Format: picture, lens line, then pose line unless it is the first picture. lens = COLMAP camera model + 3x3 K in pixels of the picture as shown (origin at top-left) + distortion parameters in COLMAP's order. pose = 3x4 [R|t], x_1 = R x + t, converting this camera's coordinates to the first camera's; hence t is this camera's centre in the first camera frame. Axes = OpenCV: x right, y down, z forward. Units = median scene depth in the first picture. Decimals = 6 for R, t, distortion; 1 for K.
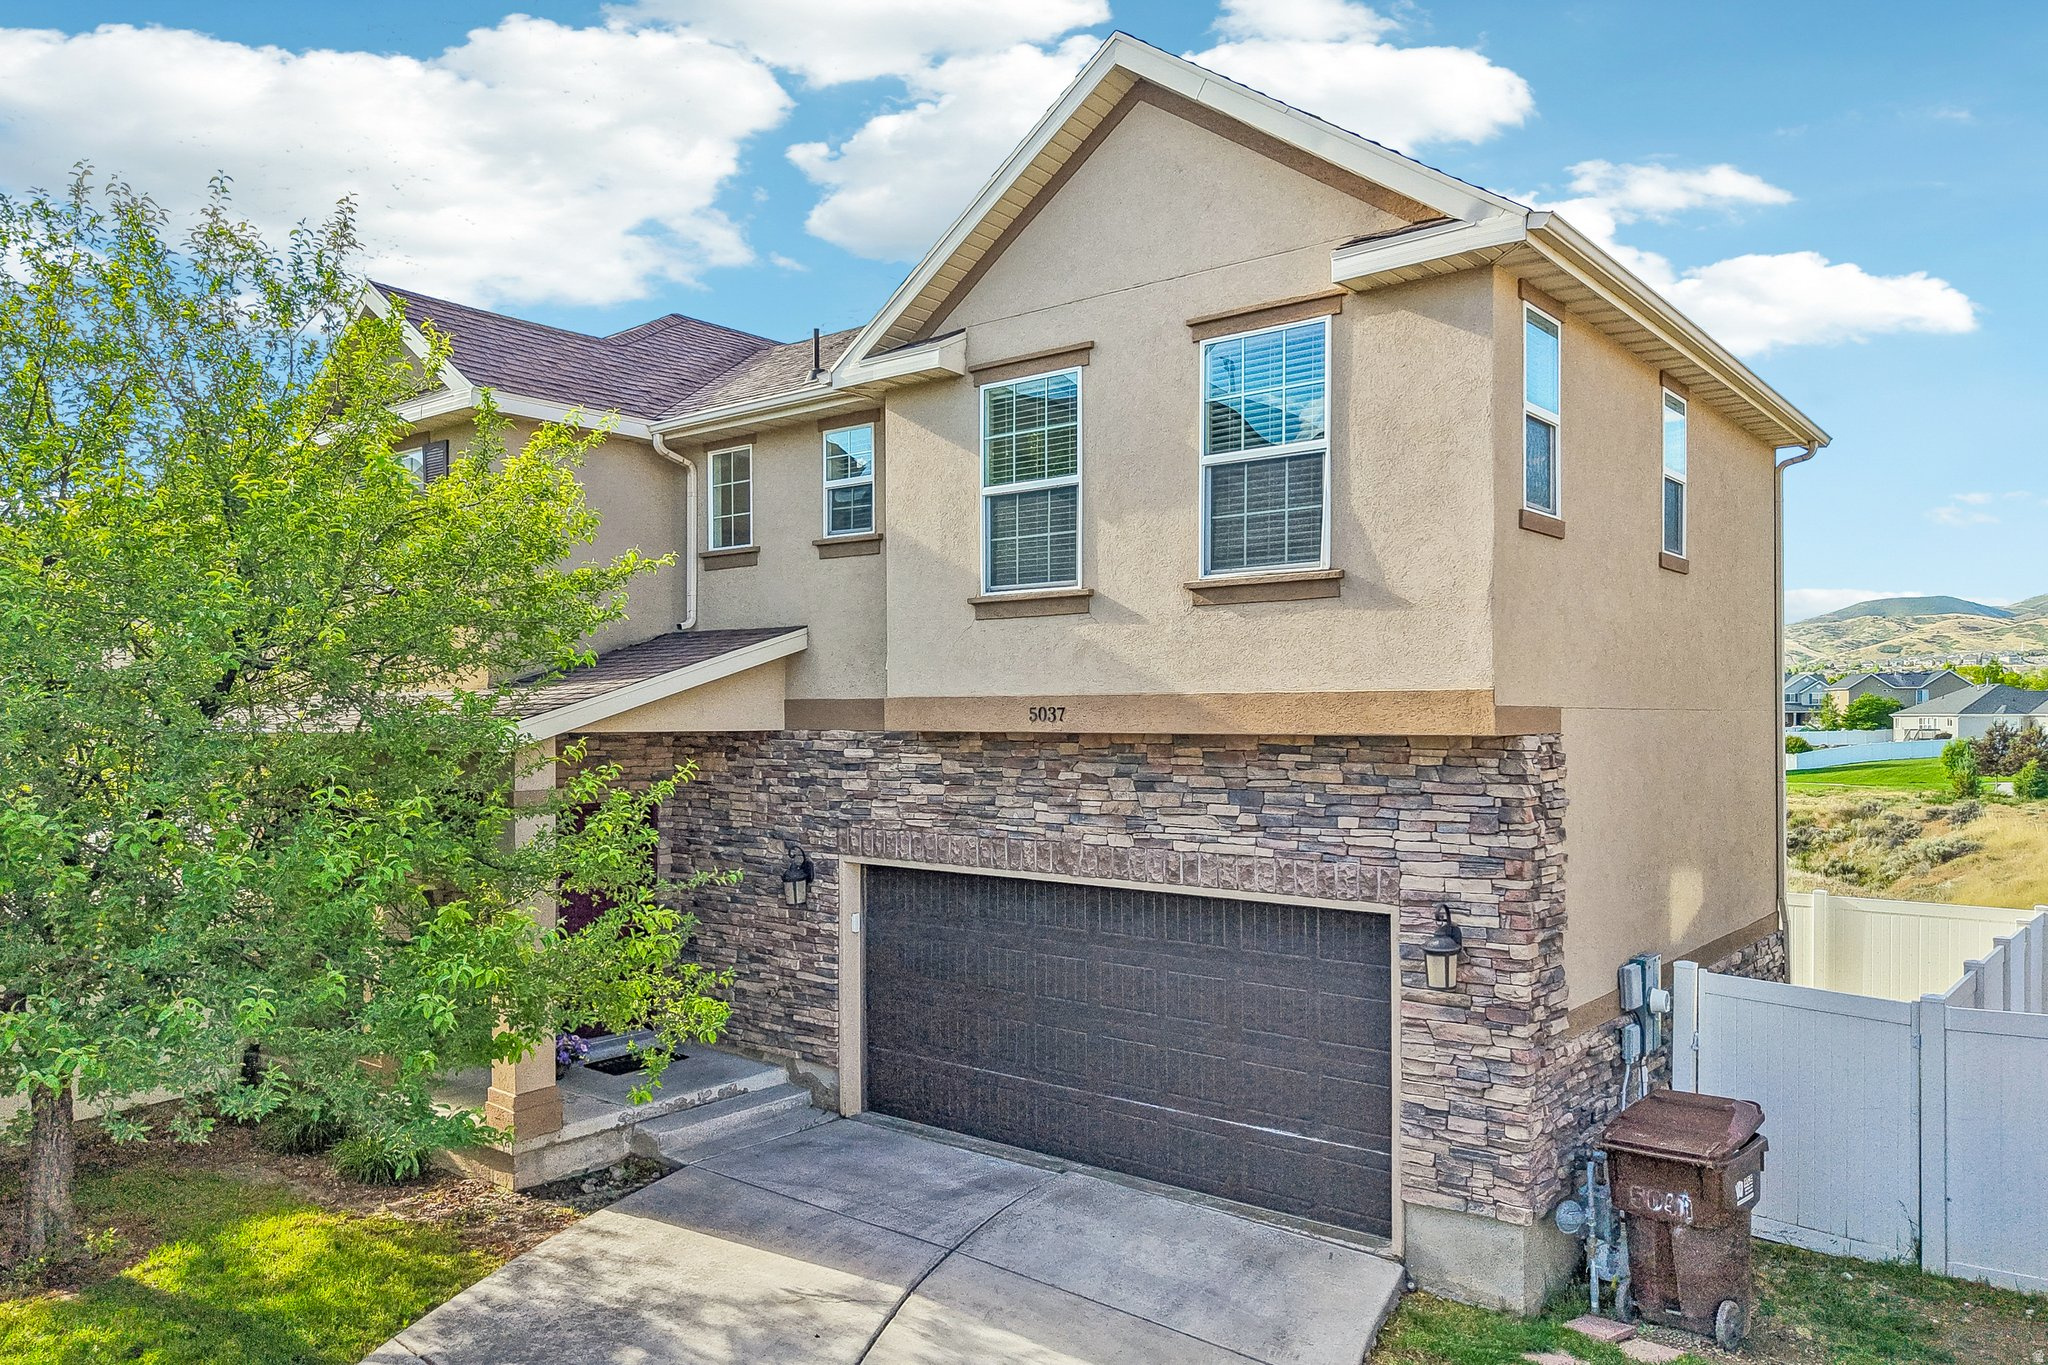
lens RADIAL K [[1438.1, 0, 959.9], [0, 1438.1, 672.8], [0, 0, 1]] dist [0.003669, -0.001033]
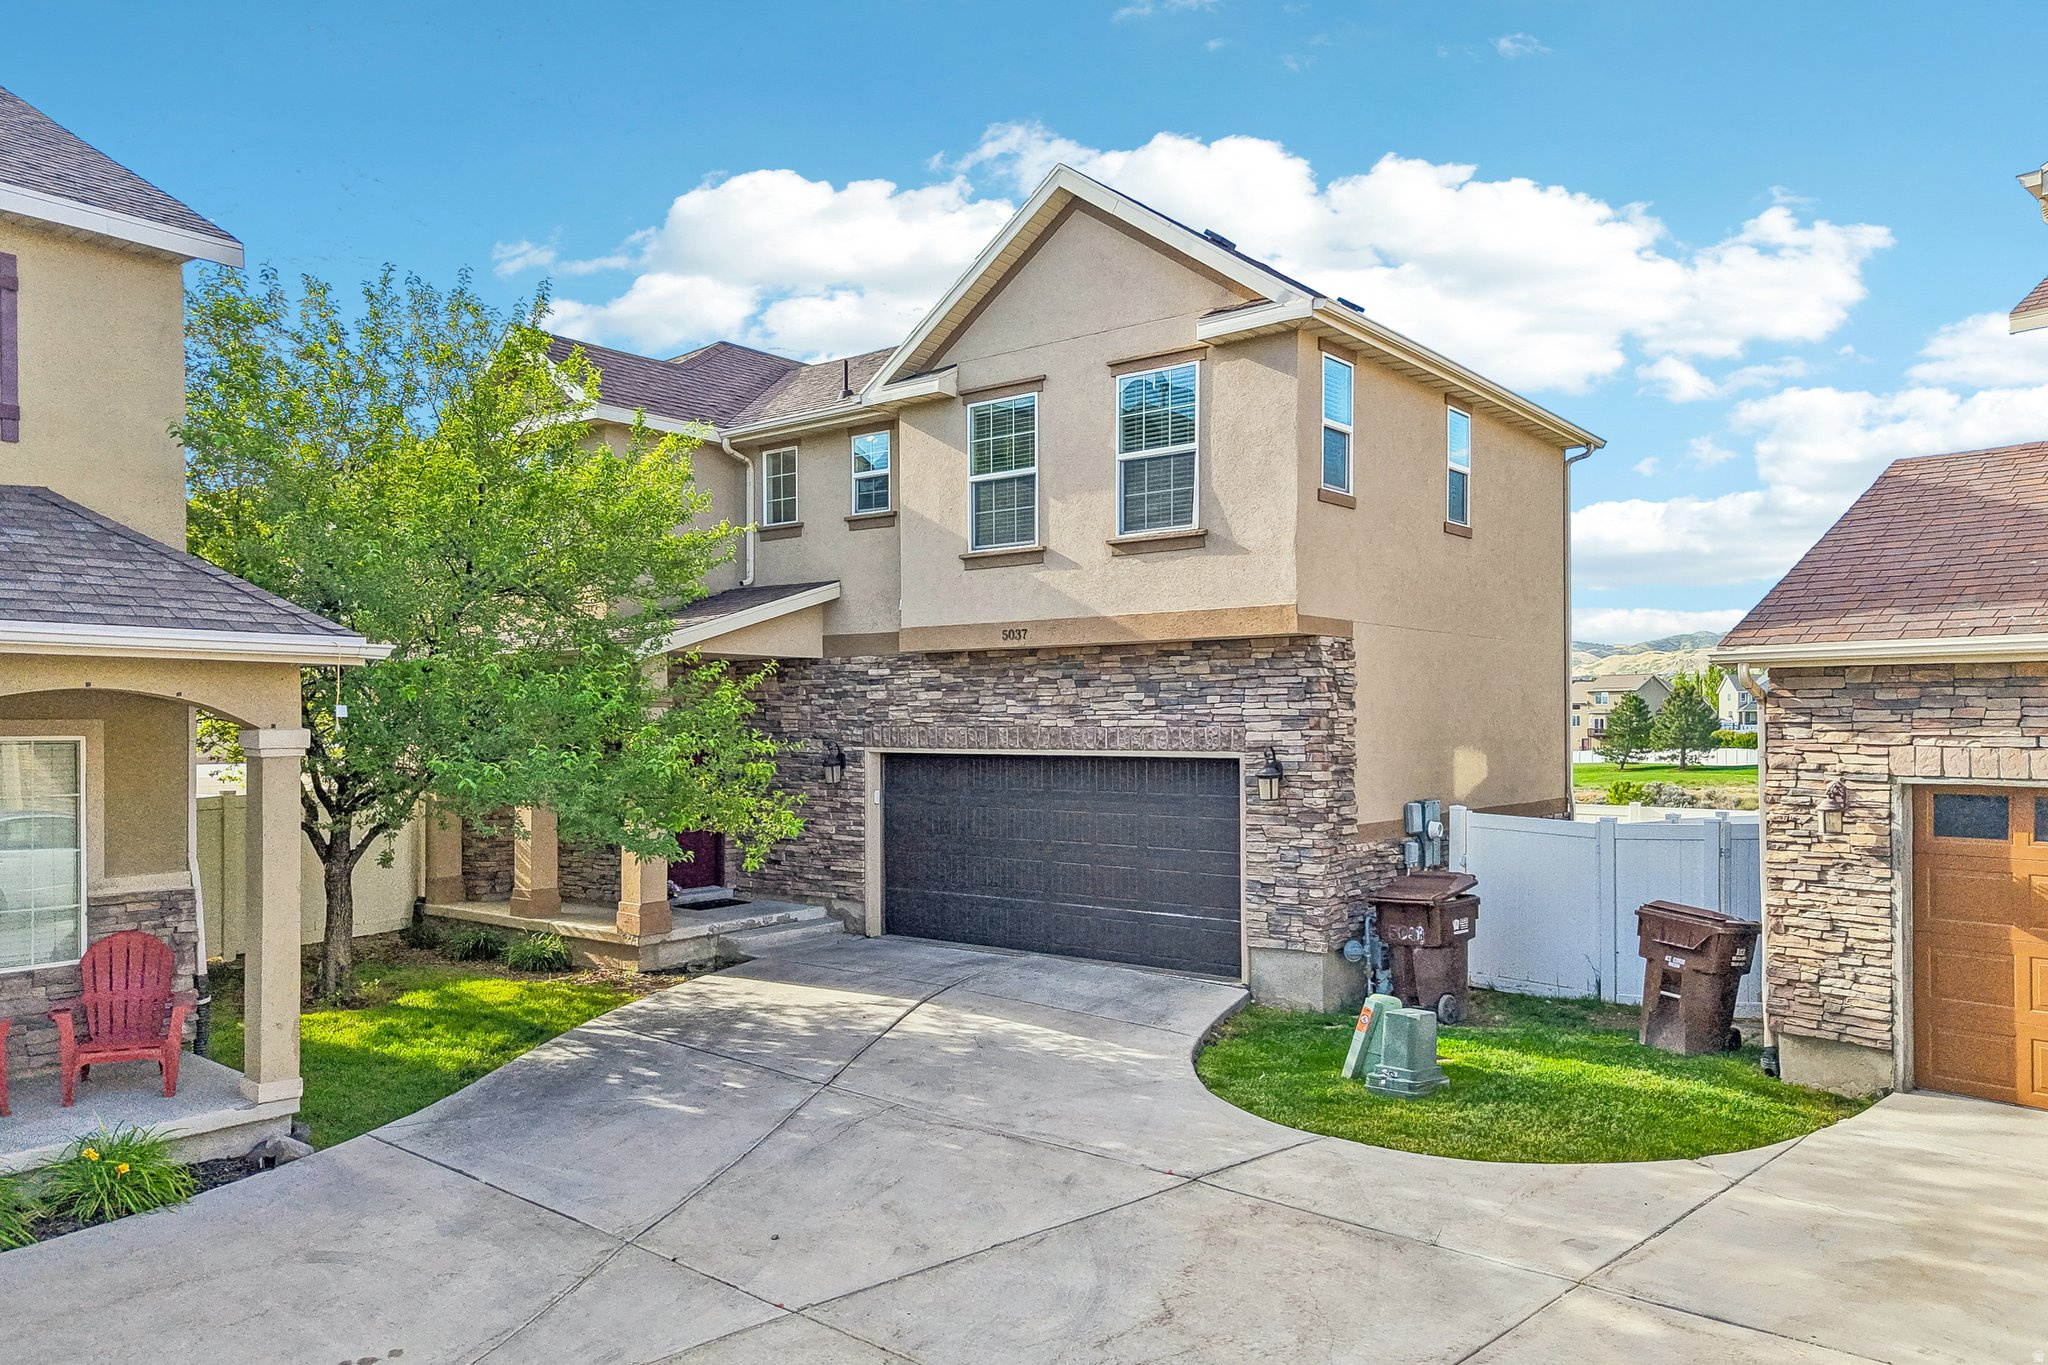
lens RADIAL K [[1433.7, 0, 972.5], [0, 1433.7, 677.0], [0, 0, 1]] dist [0.053099, -0.066724]
pose [[0.999848, -0.001840, 0.017311, -0.006175], [0.001815, 0.999997, 0.001456, 0.071675], [-0.017313, -0.001424, 0.999849, -0.448545]]
